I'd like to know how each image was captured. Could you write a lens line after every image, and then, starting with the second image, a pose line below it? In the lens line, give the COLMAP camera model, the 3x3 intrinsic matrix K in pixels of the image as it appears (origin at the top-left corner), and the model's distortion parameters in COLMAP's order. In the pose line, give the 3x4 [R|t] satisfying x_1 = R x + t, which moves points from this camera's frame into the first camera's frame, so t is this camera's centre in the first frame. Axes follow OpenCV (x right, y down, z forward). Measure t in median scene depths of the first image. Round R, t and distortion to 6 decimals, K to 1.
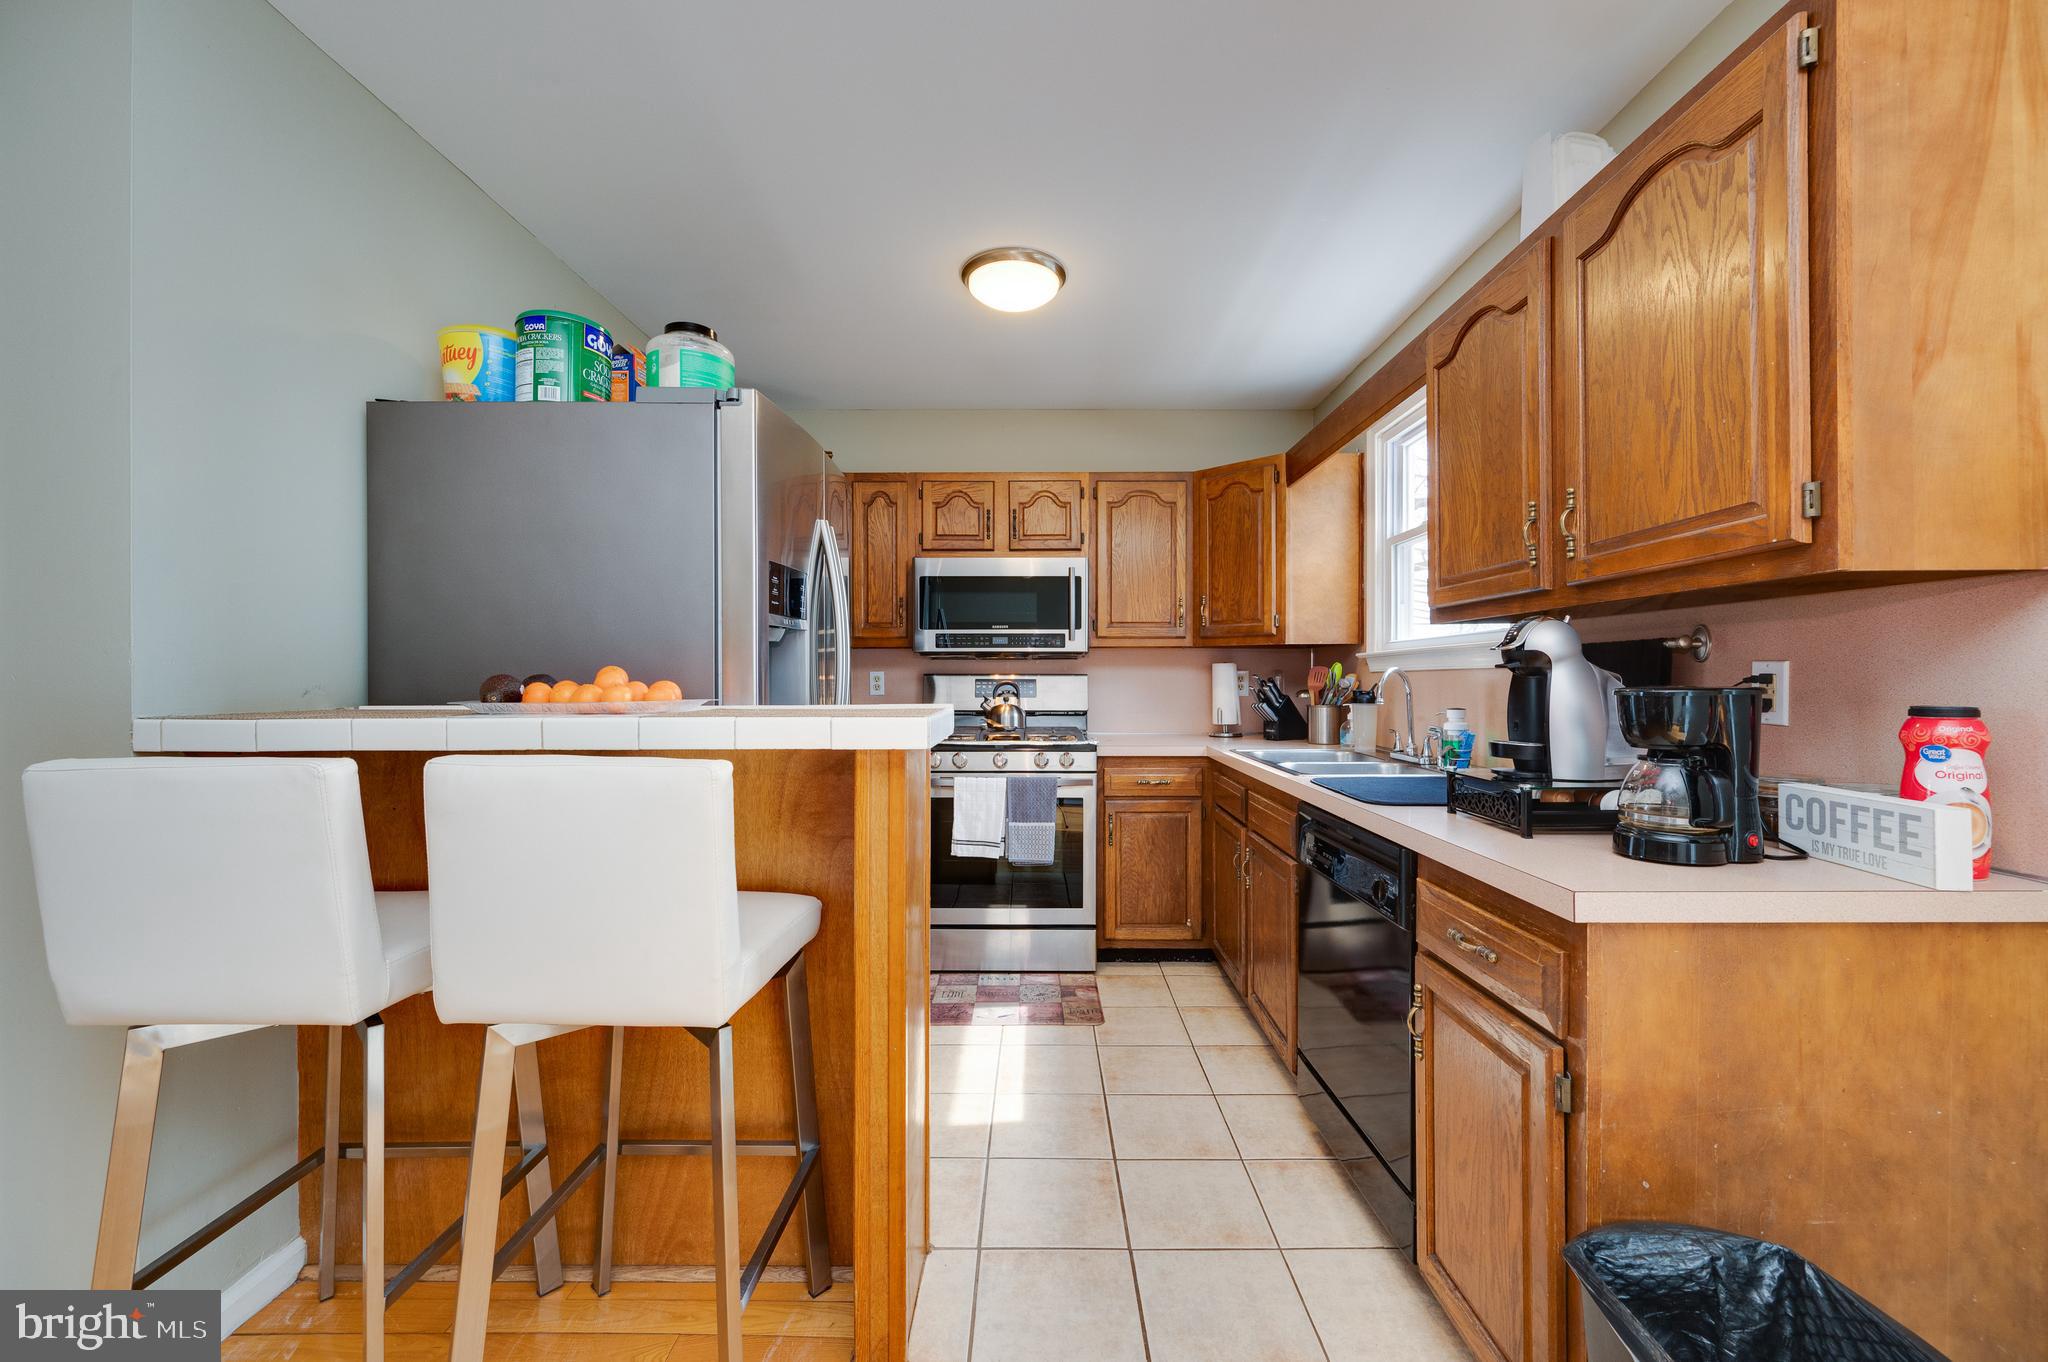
lens RADIAL K [[1047.5, 0, 1024.0], [0, 1047.5, 681.0], [0, 0, 1]] dist [-0.002639, 0.000011]
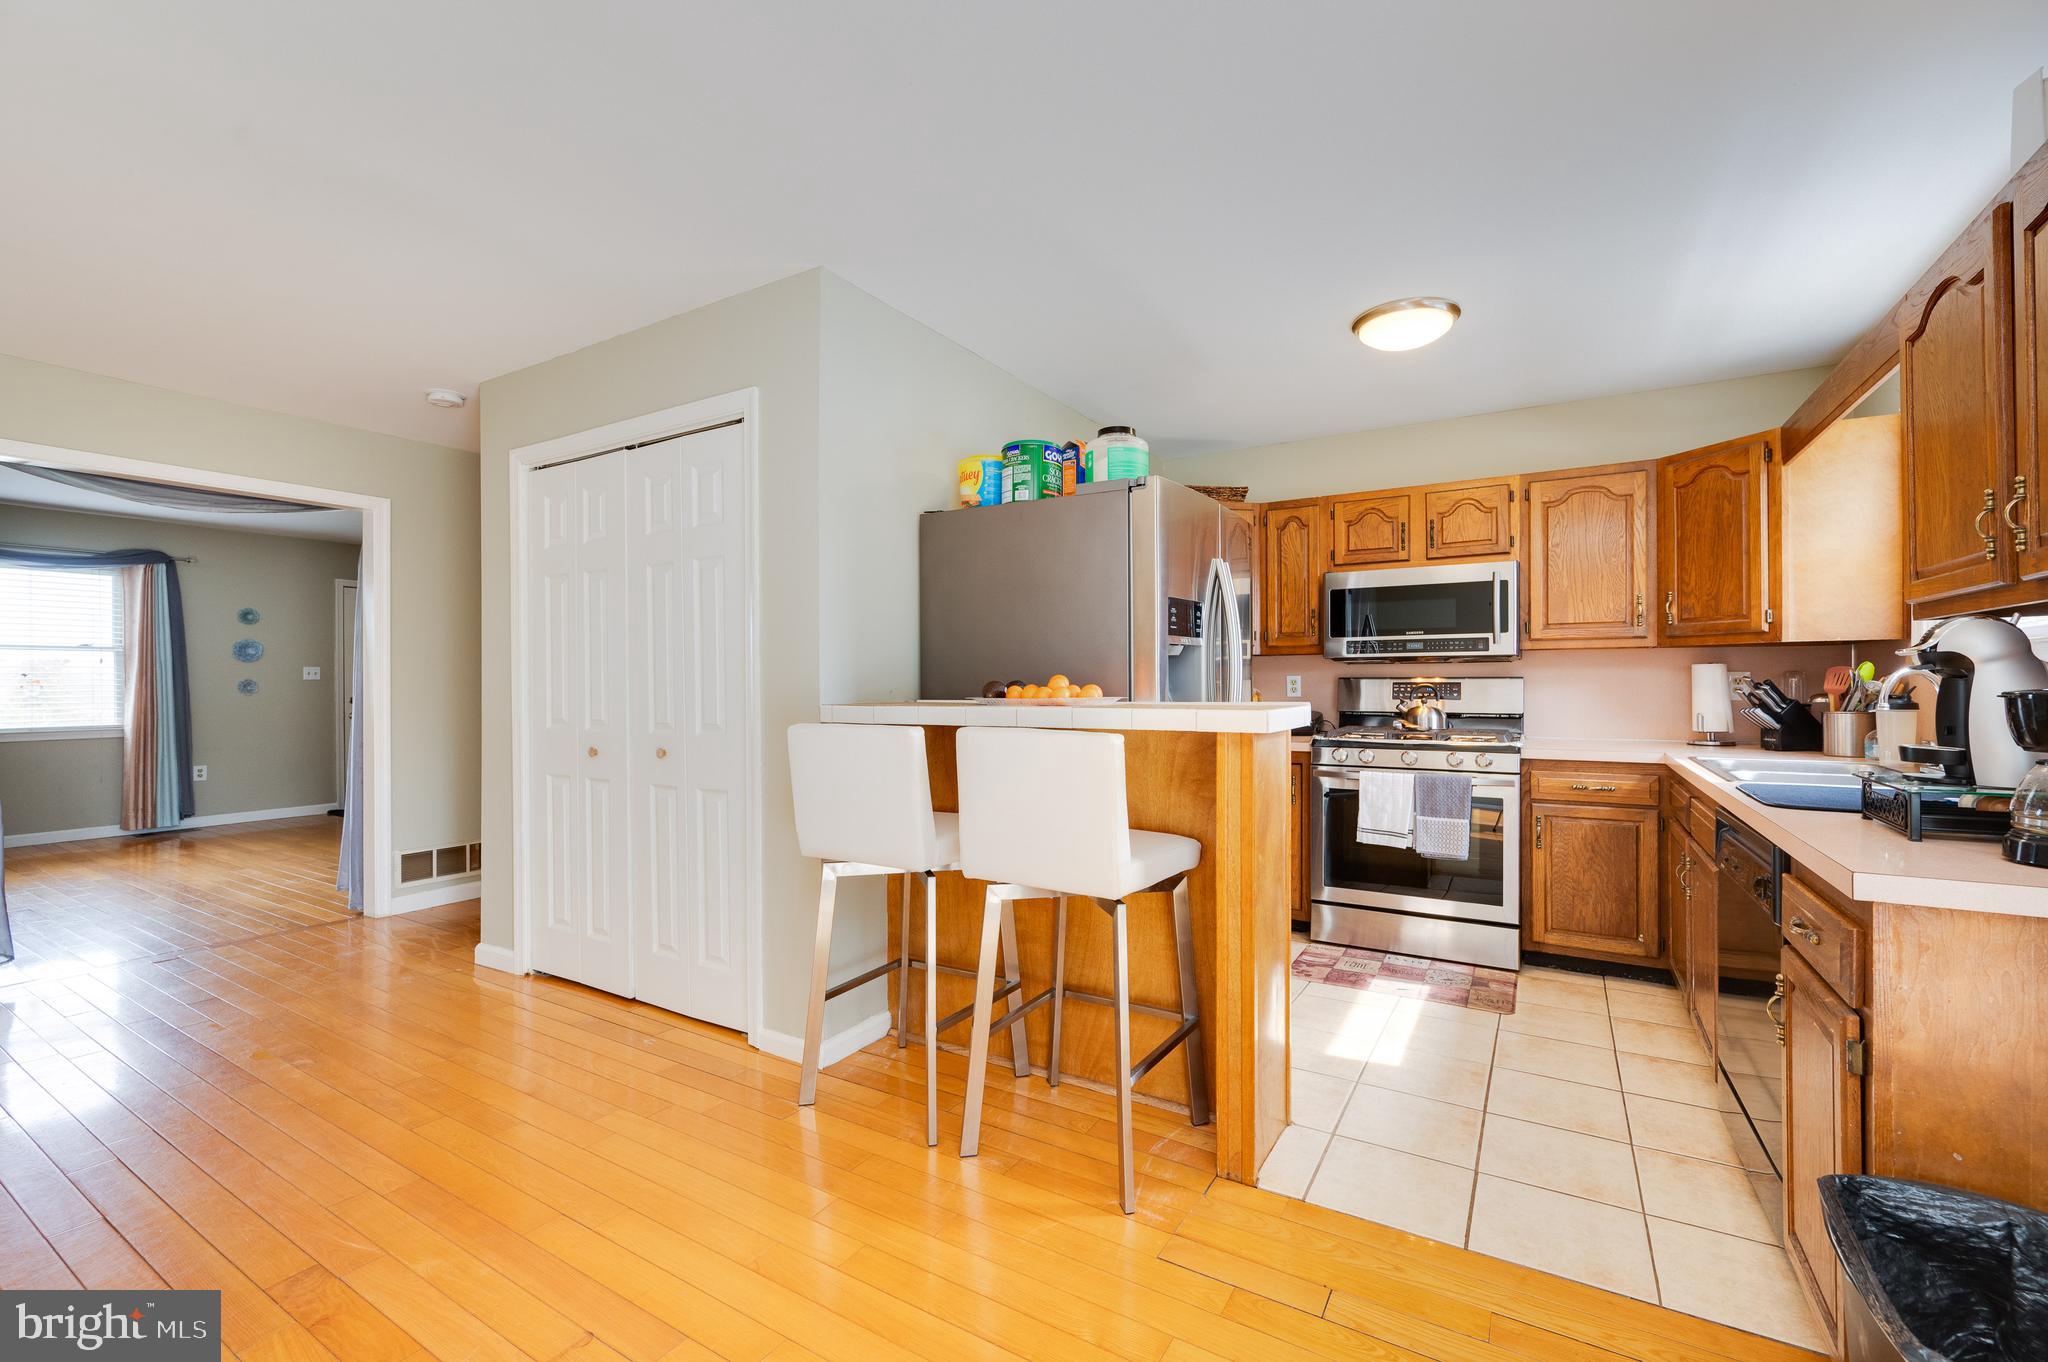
lens RADIAL K [[1047.5, 0, 1024.0], [0, 1047.5, 681.0], [0, 0, 1]] dist [-0.002639, 0.000011]
pose [[0.908221, -0.002298, -0.418485, 0.105149], [0.001121, 0.999995, -0.003058, -0.000426], [0.418490, 0.002309, 0.908219, -0.215294]]
